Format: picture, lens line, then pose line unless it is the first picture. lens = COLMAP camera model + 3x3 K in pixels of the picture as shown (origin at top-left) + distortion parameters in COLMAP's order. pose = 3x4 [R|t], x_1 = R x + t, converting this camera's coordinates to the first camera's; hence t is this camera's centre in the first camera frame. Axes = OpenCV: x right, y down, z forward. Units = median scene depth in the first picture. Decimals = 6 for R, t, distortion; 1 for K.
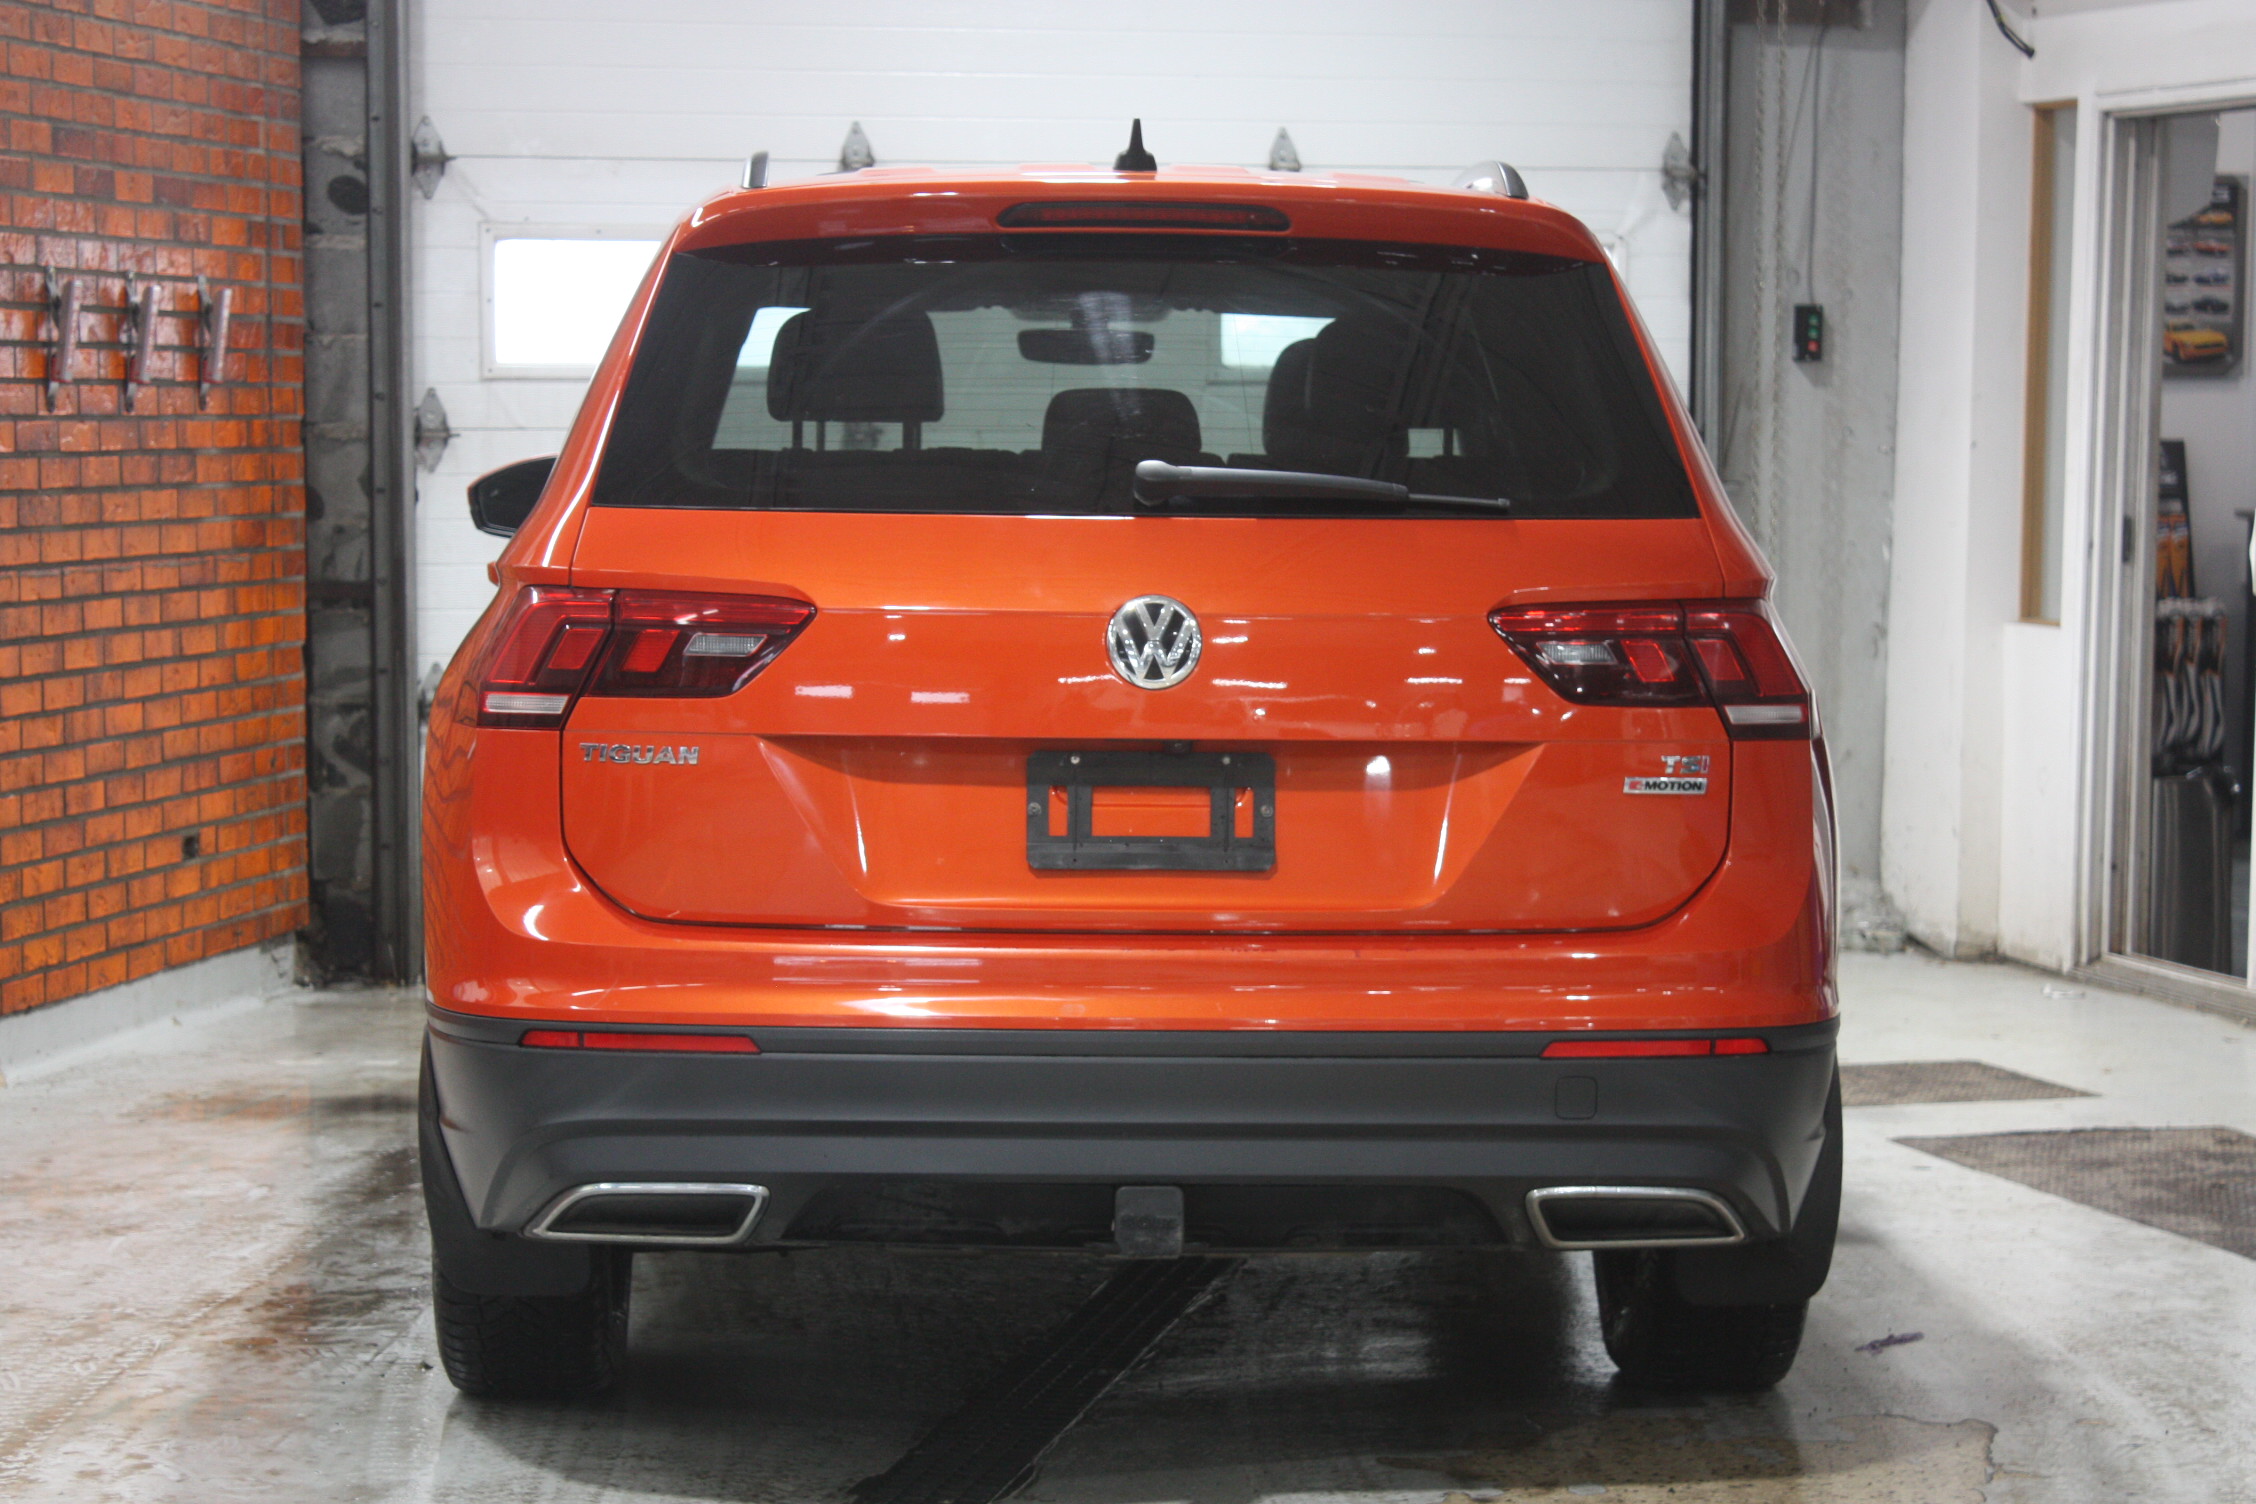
lens RADIAL K [[5275.2, 0, 1125.9], [0, 5275.2, 754.4], [0, 0, 1]] dist [0.063138, 0.000000]
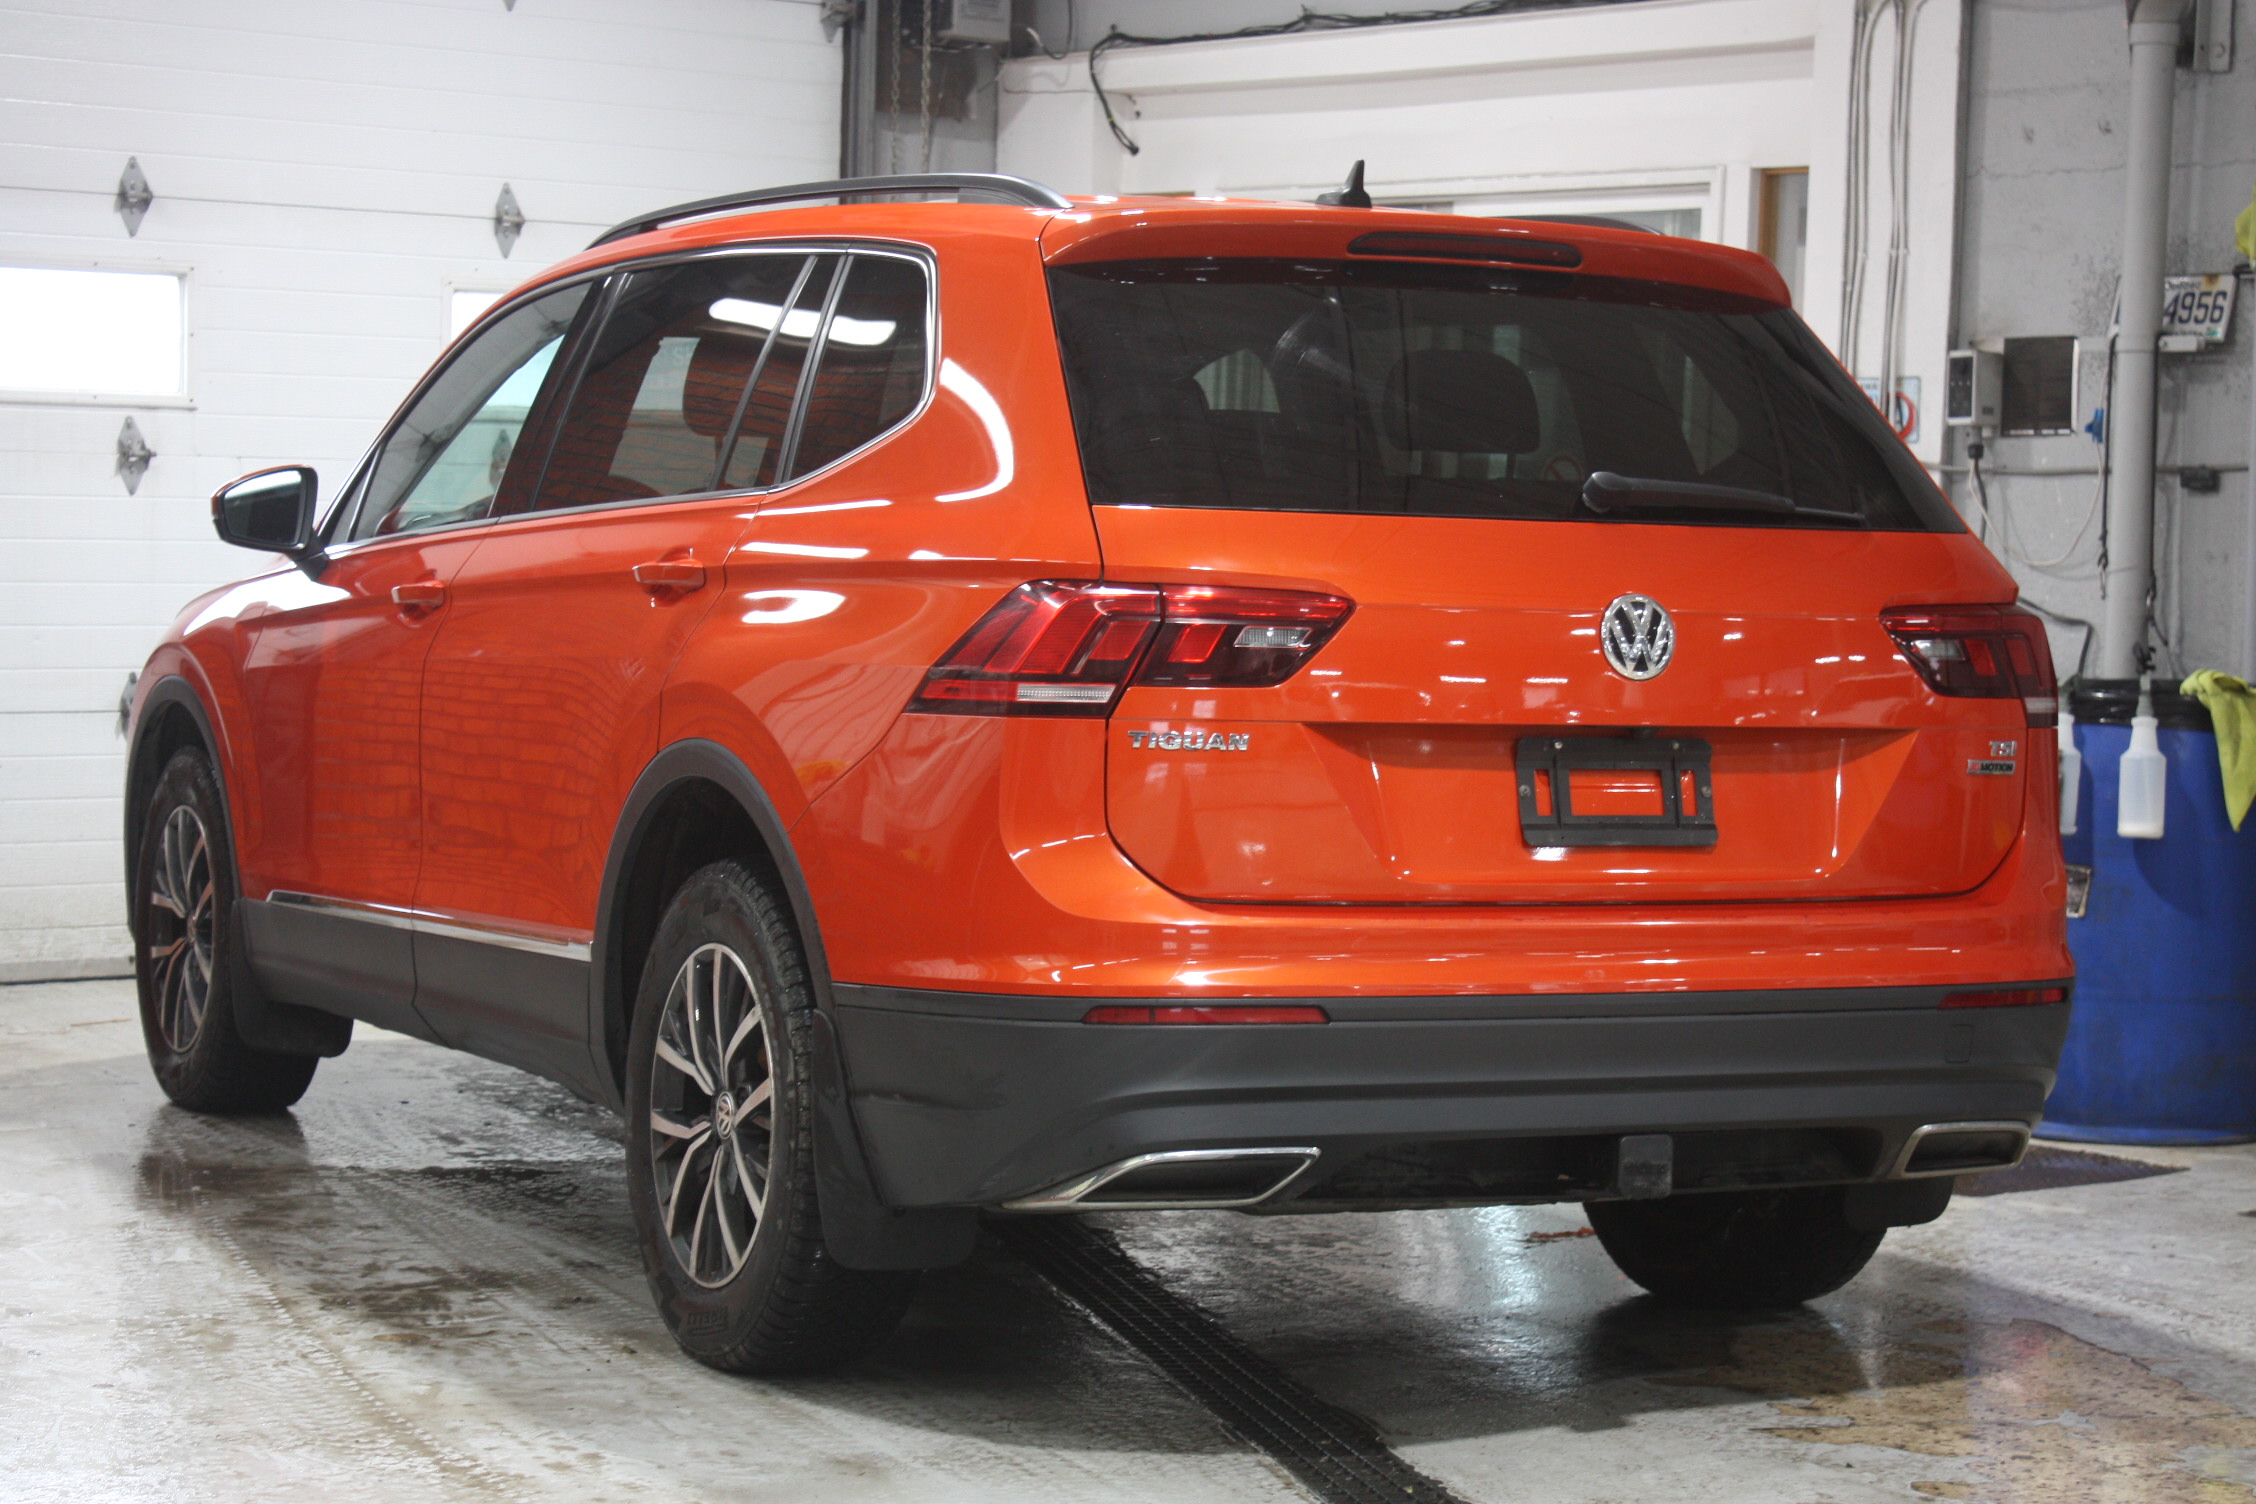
lens RADIAL K [[4668.8, 0, 1133.0], [0, 4668.8, 749.6], [0, 0, 1]] dist [0.093921, 0.000000]
pose [[0.912823, -0.003106, 0.408344, -0.478052], [0.006626, 0.999952, -0.007208, 0.008195], [-0.408302, 0.009286, 0.912799, 0.156615]]
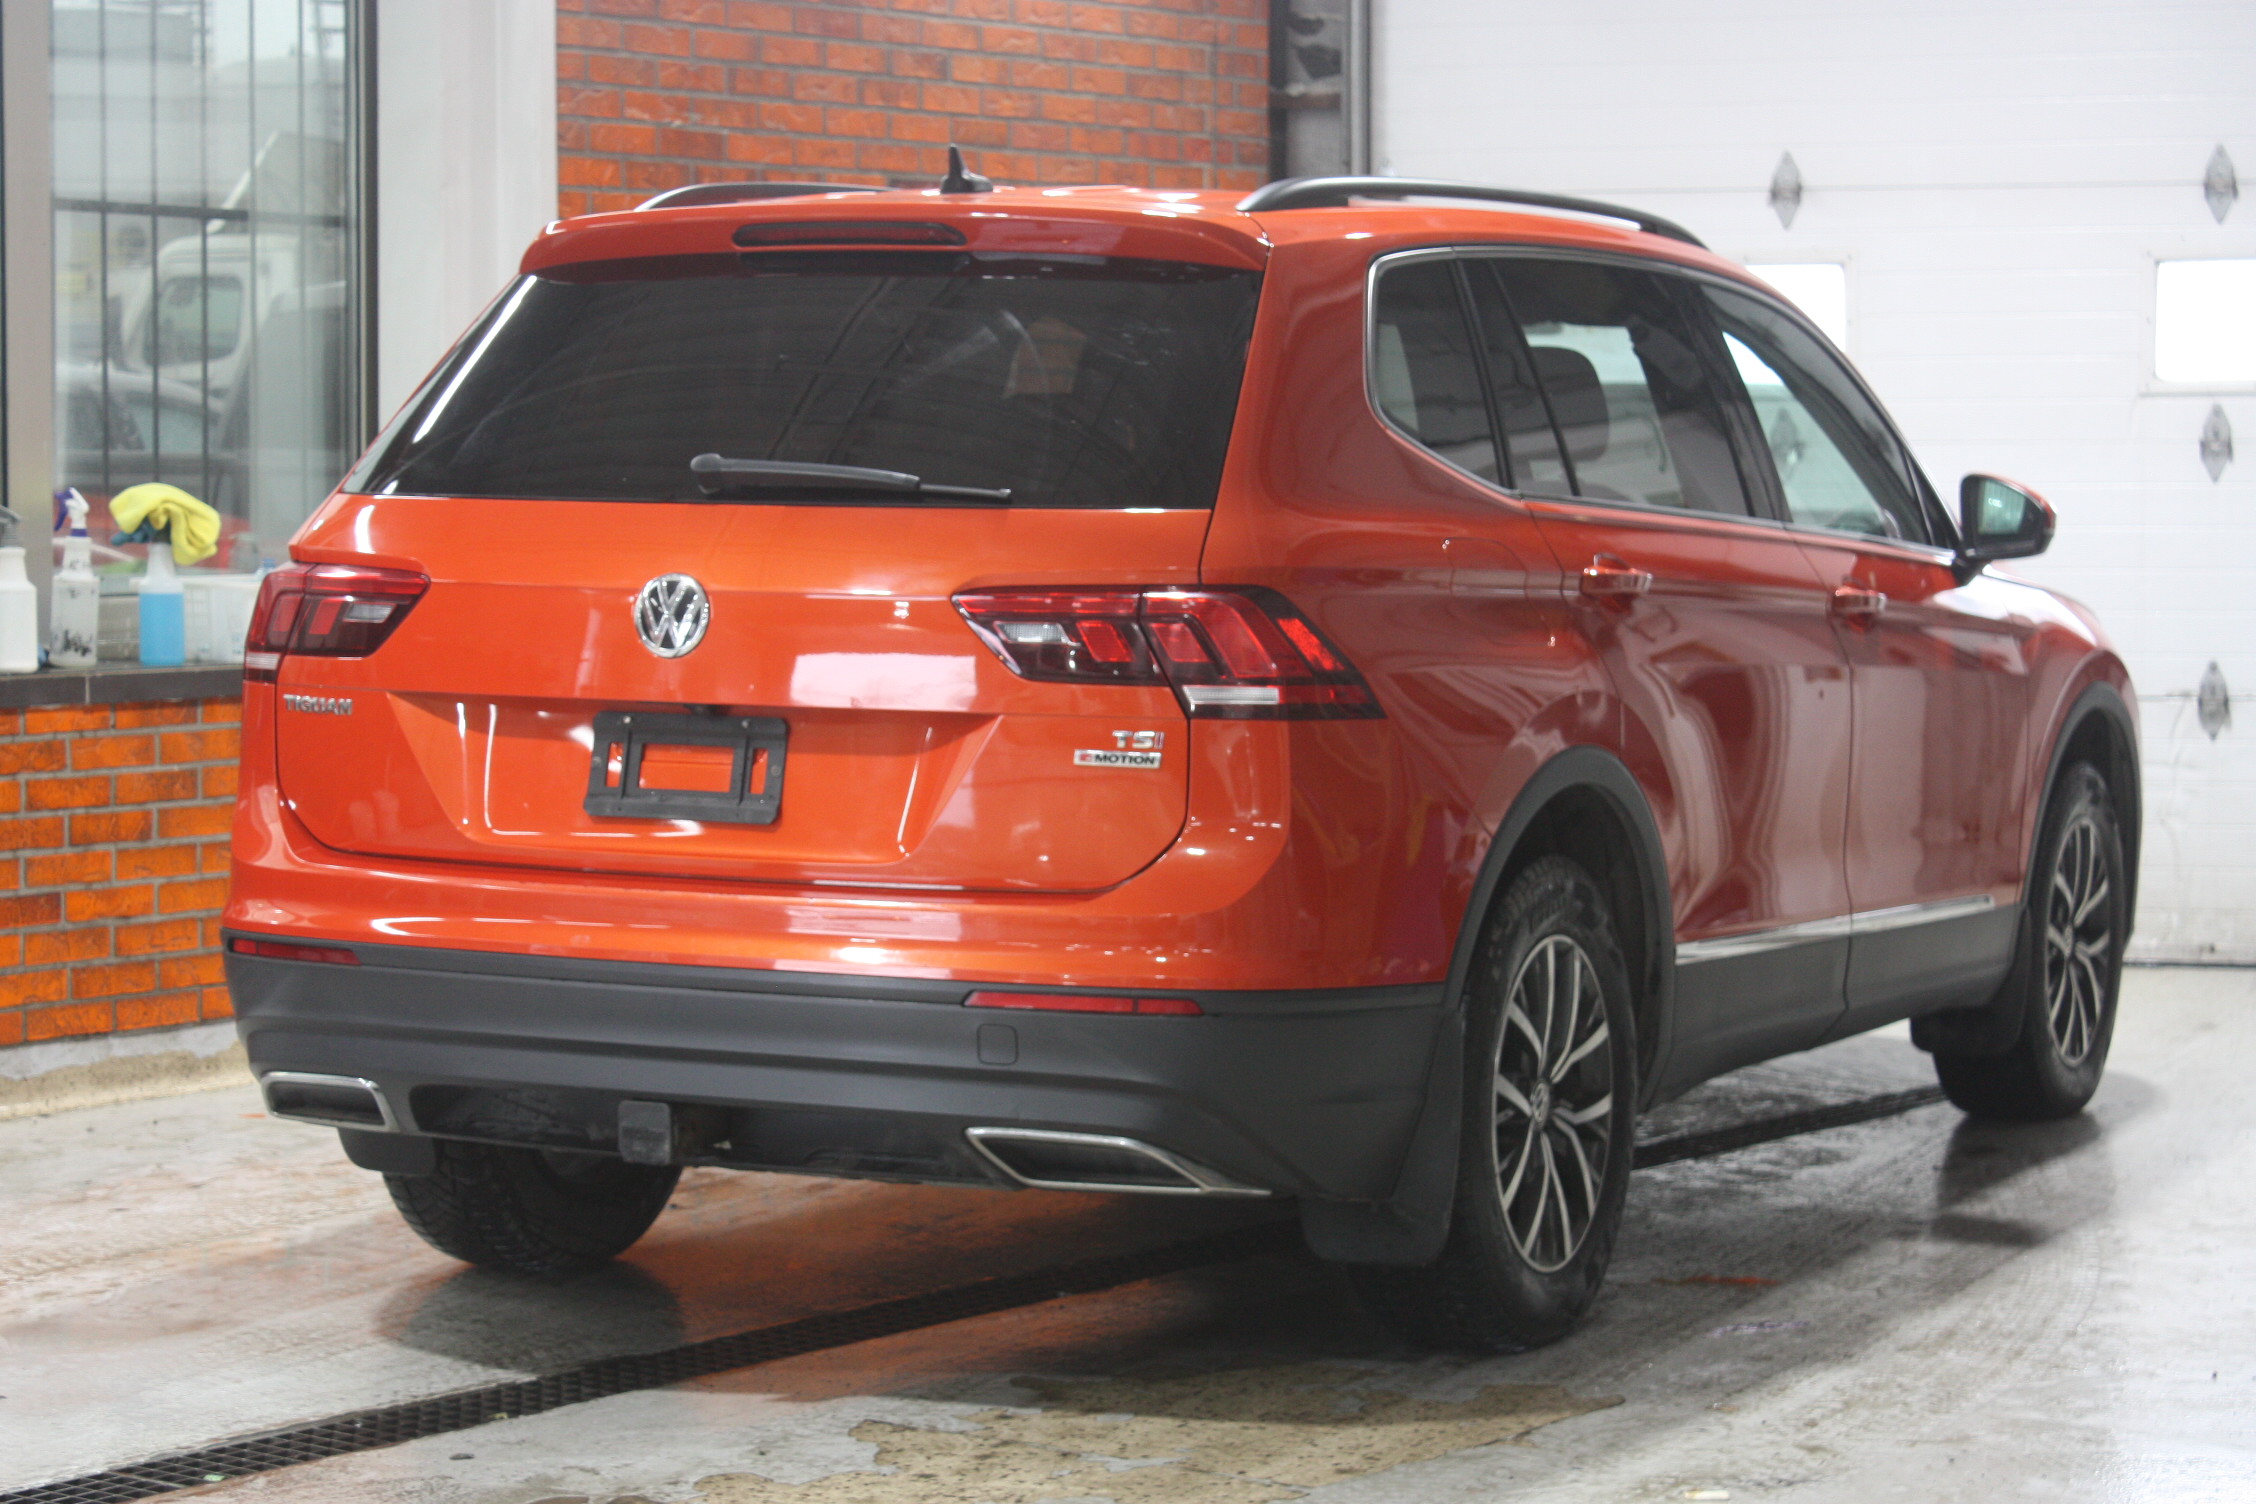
lens RADIAL K [[4937.9, 0, 1126.3], [0, 4937.9, 752.0], [0, 0, 1]] dist [0.104112, 0.000000]
pose [[0.886150, 0.028536, -0.462519, 0.566734], [-0.029837, 0.999545, 0.004503, -0.000019], [0.462437, 0.009810, 0.886598, 0.114957]]
